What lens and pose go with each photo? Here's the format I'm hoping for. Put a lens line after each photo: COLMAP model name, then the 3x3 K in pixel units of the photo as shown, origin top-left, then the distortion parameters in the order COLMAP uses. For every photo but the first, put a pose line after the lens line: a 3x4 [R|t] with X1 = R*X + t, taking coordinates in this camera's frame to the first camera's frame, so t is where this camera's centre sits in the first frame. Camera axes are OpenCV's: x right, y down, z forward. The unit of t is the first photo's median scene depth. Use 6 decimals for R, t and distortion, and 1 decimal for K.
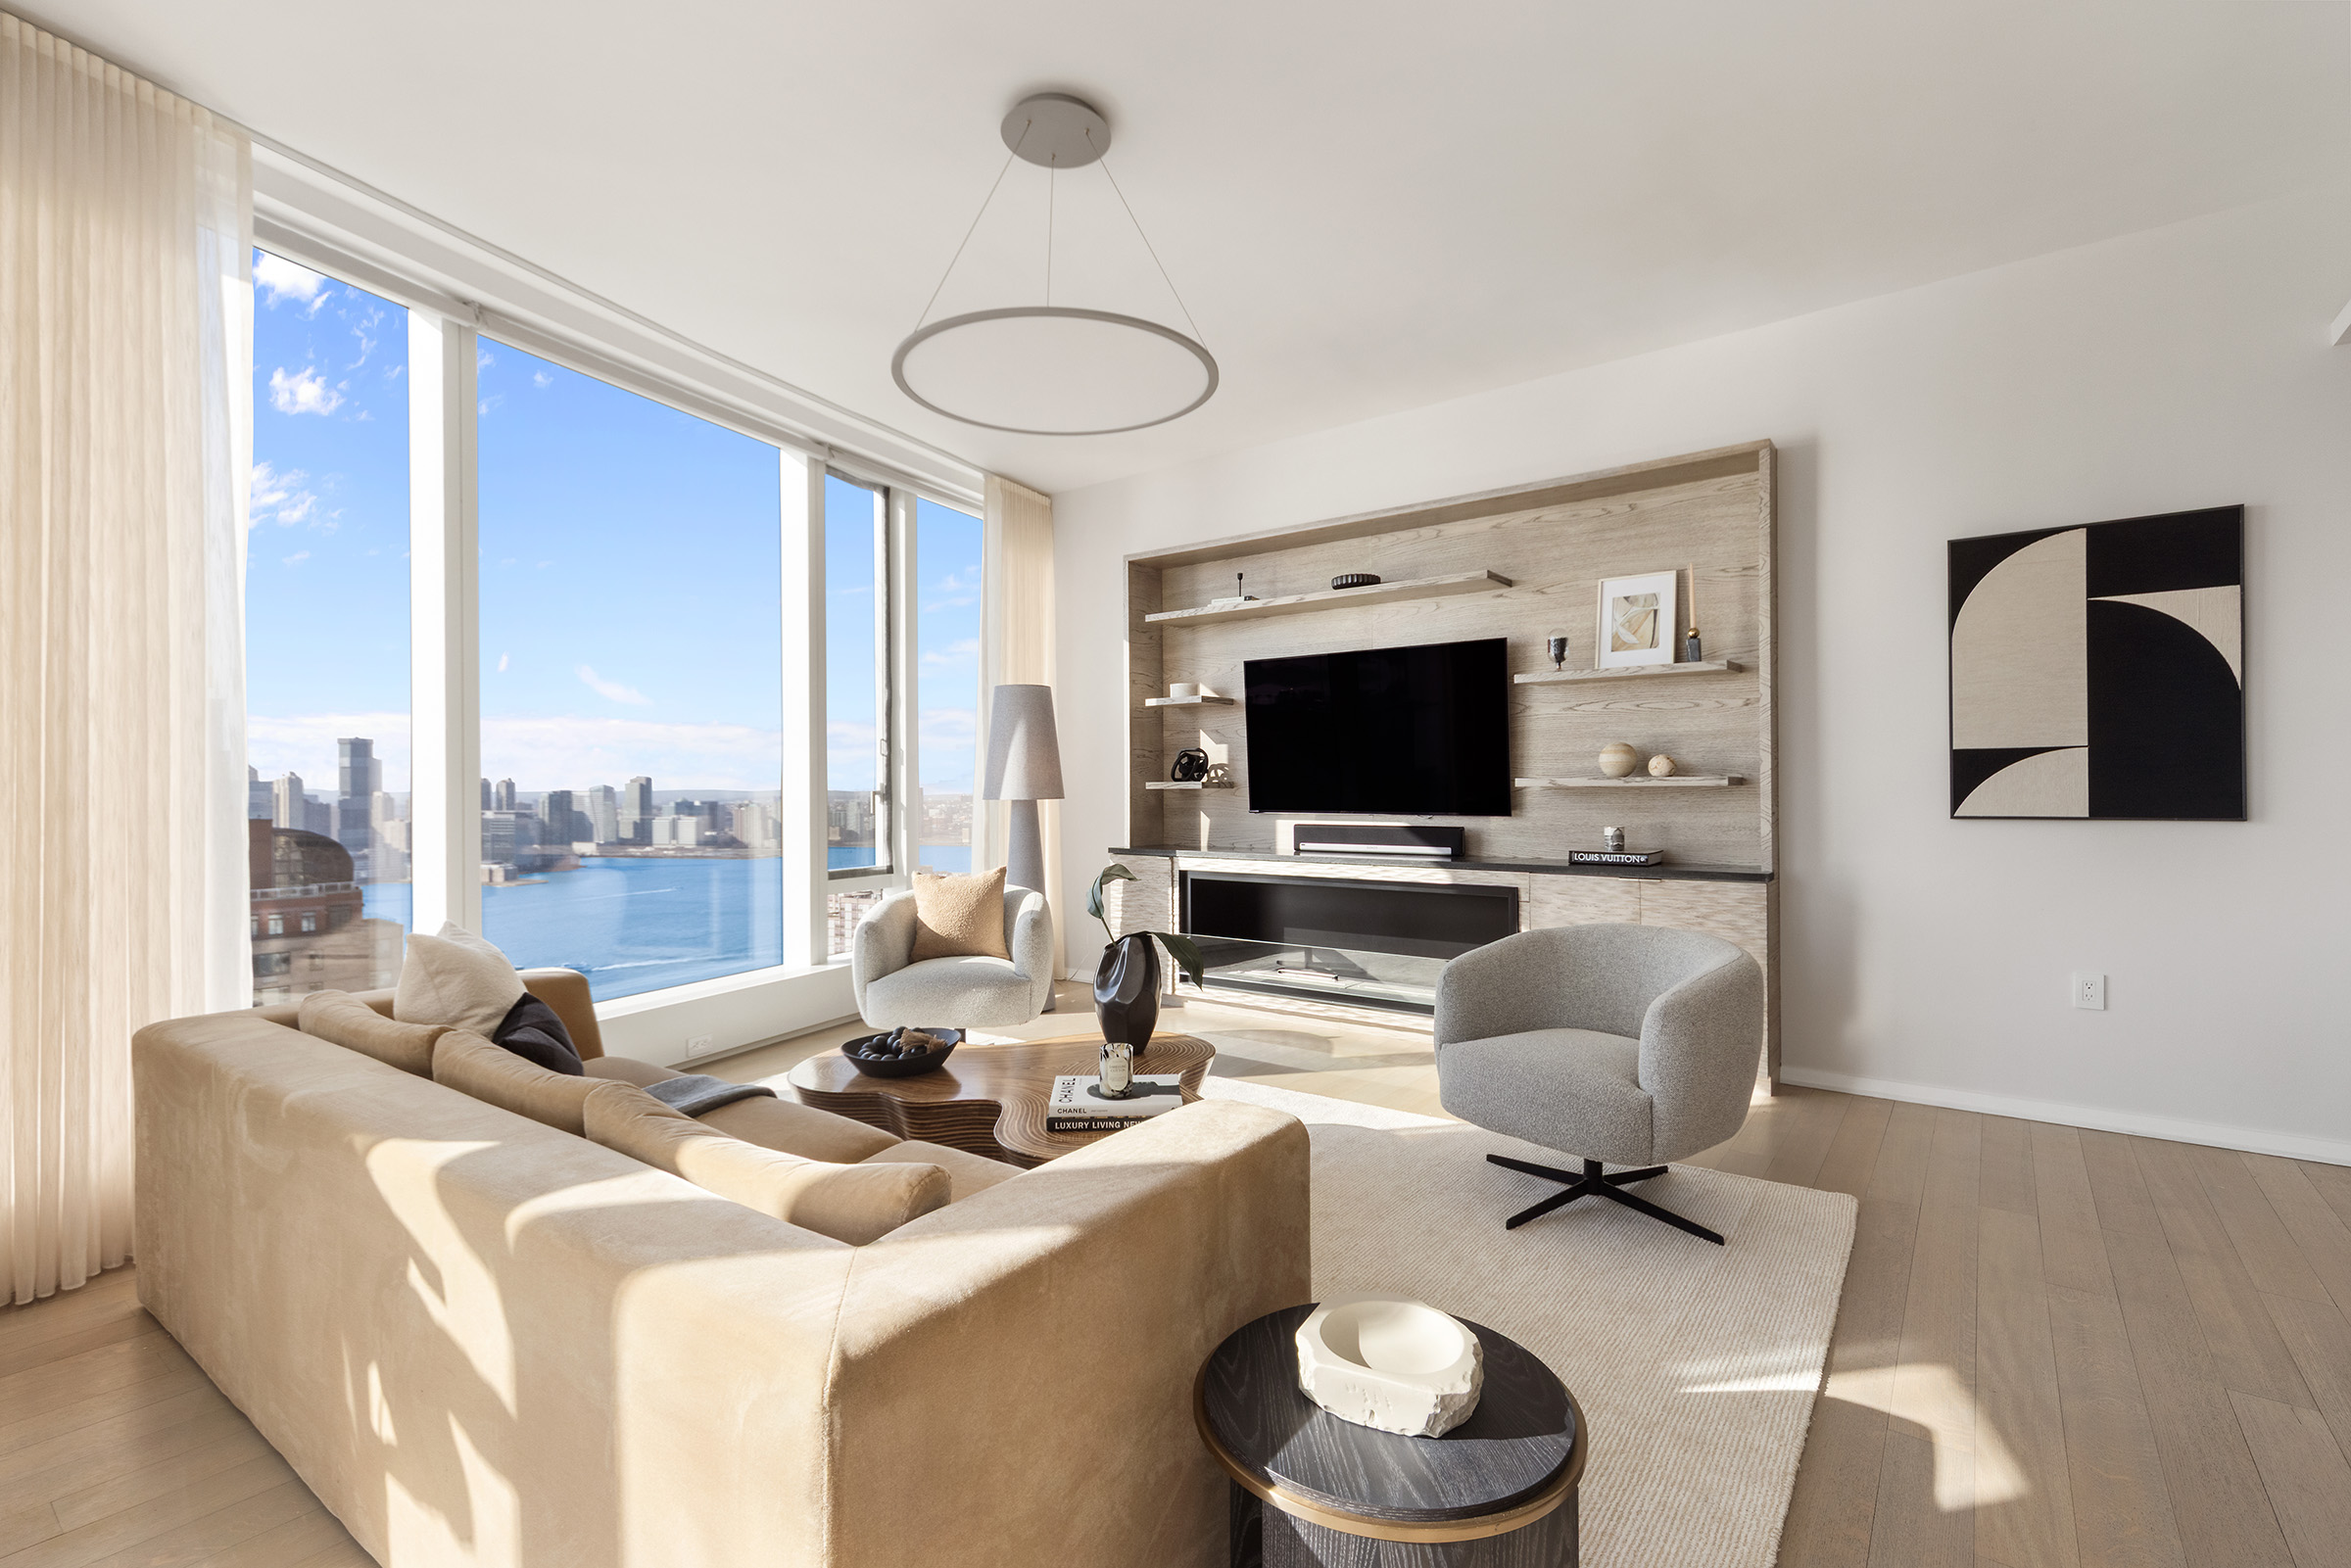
lens RADIAL K [[1071.6, 0, 1168.8], [0, 1071.6, 788.0], [0, 0, 1]] dist [0.013829, 0.000100]
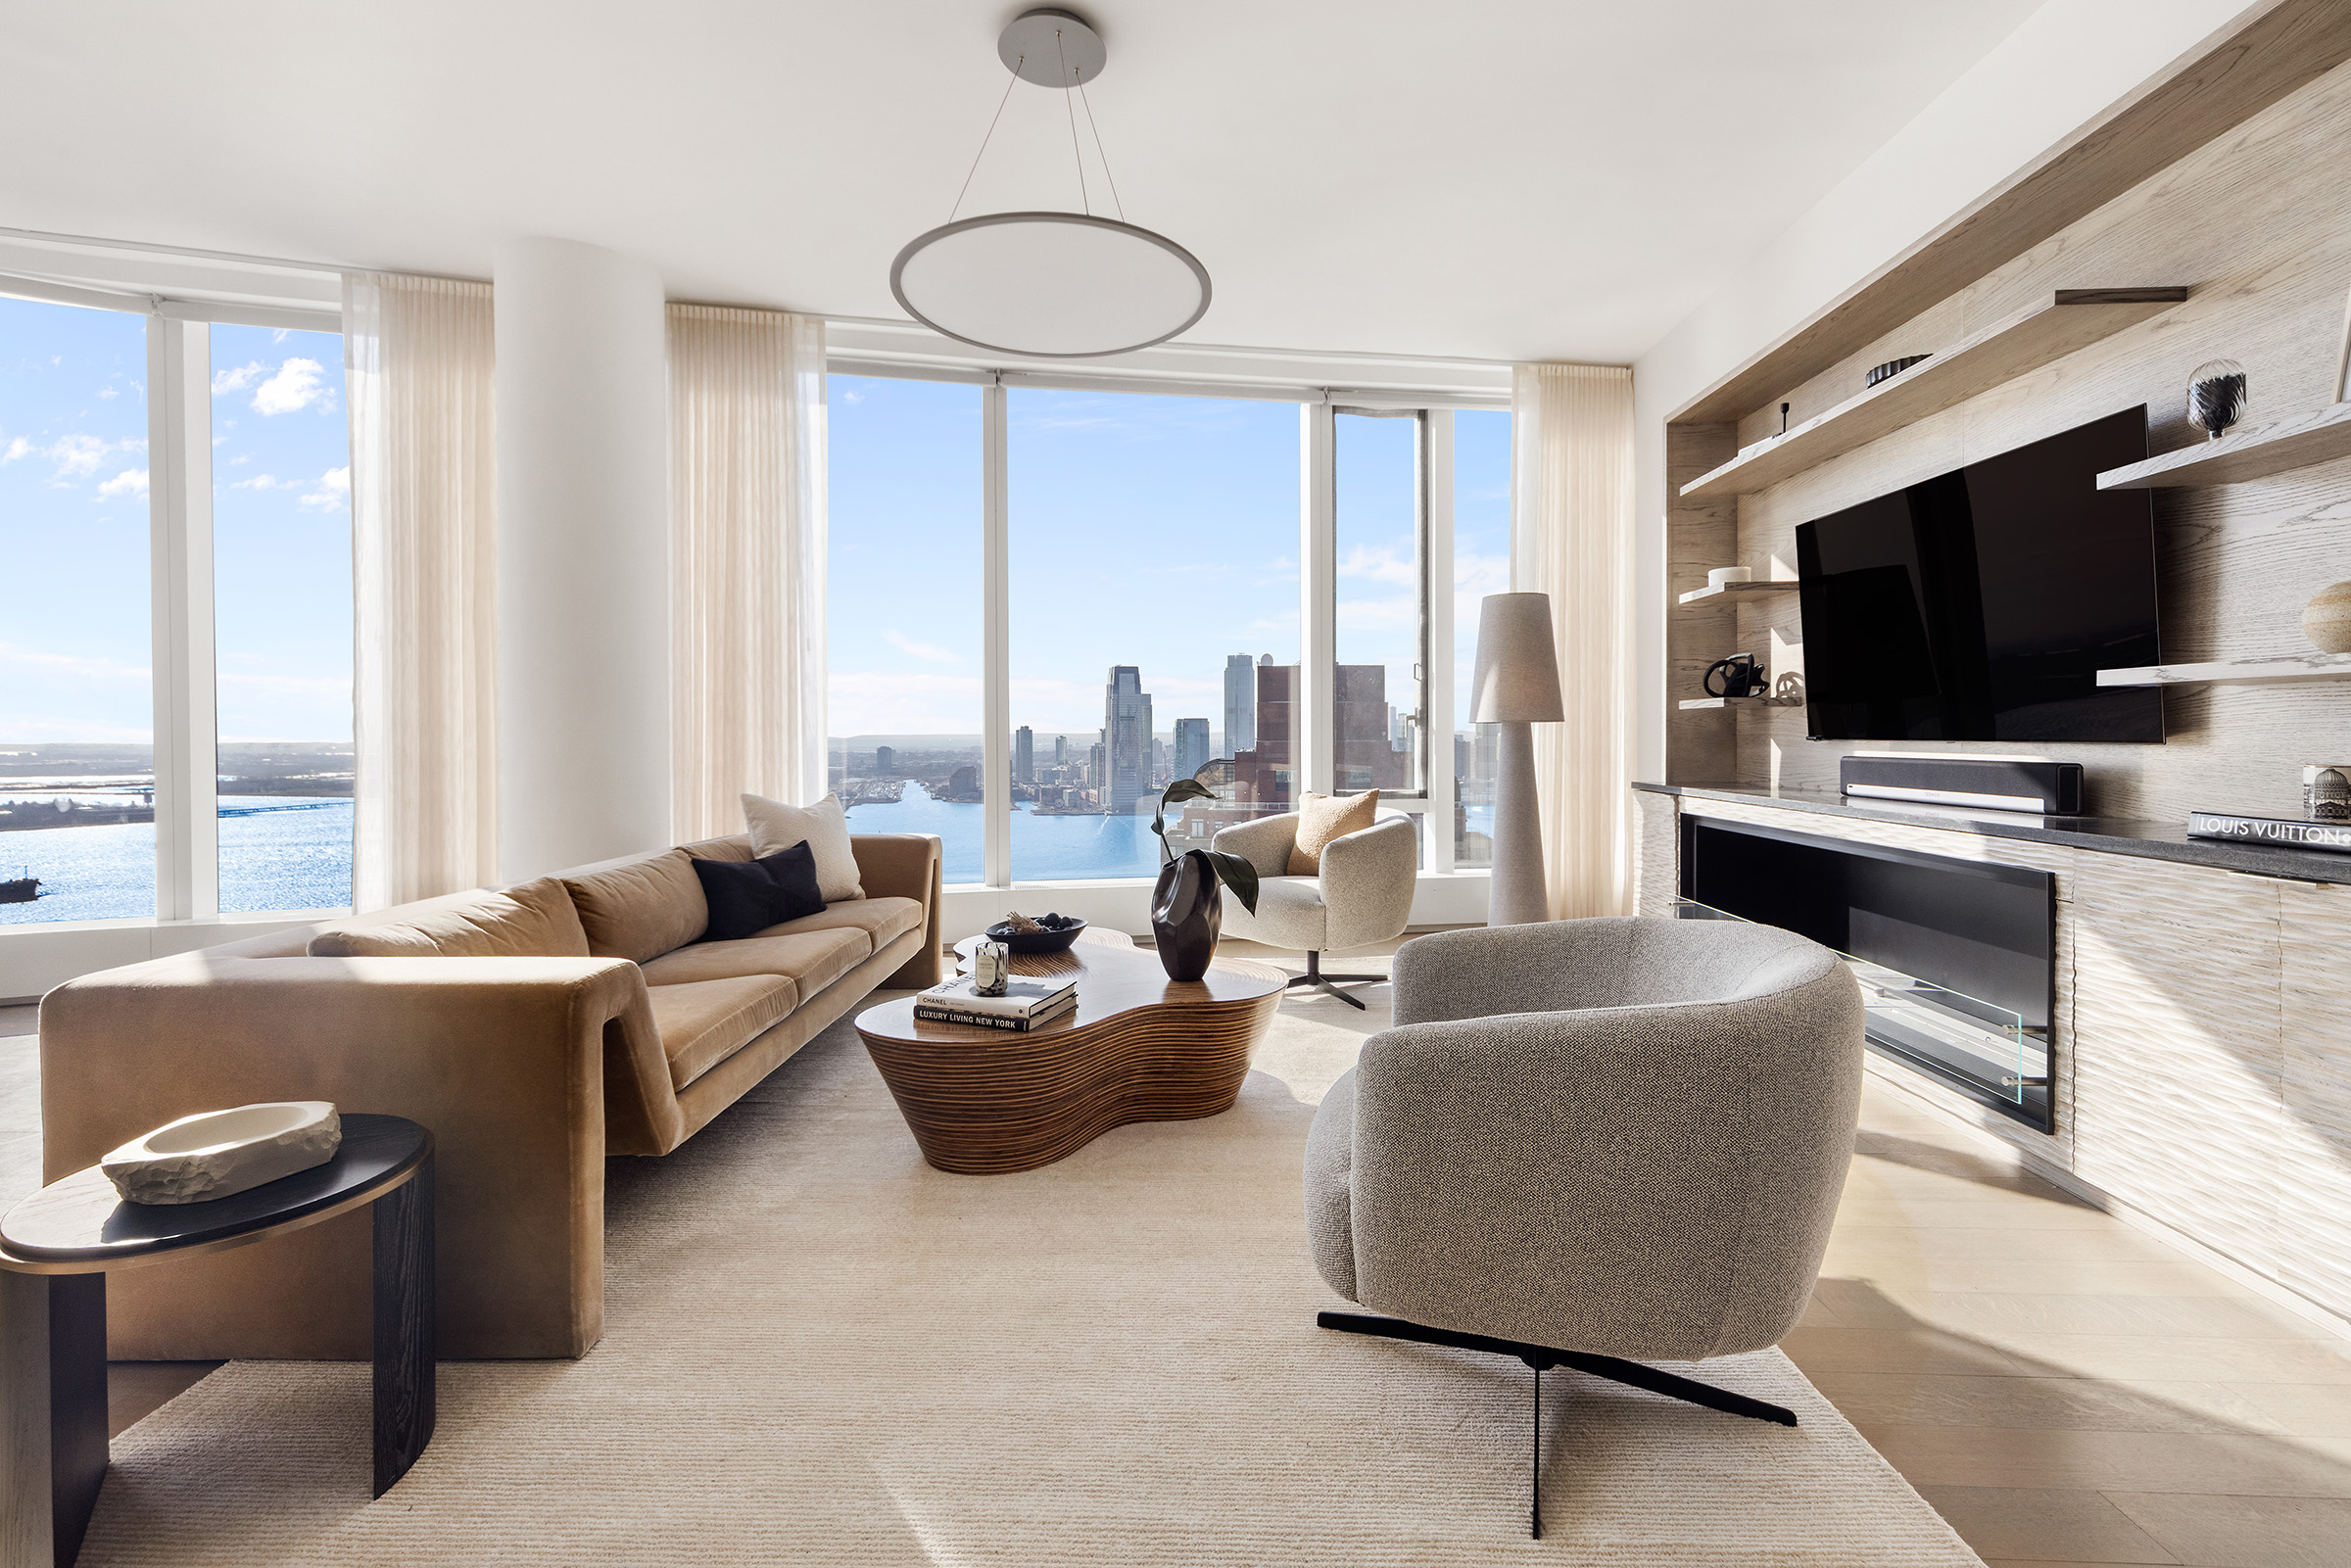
lens RADIAL K [[1008.4, 0, 1167.4], [0, 1008.4, 744.4], [0, 0, 1]] dist [0.008659, 0.000801]
pose [[0.574514, 0.012942, -0.818393, 0.383745], [-0.001466, 0.999890, 0.014783, 0.016899], [0.818494, -0.007293, 0.574469, 0.275268]]
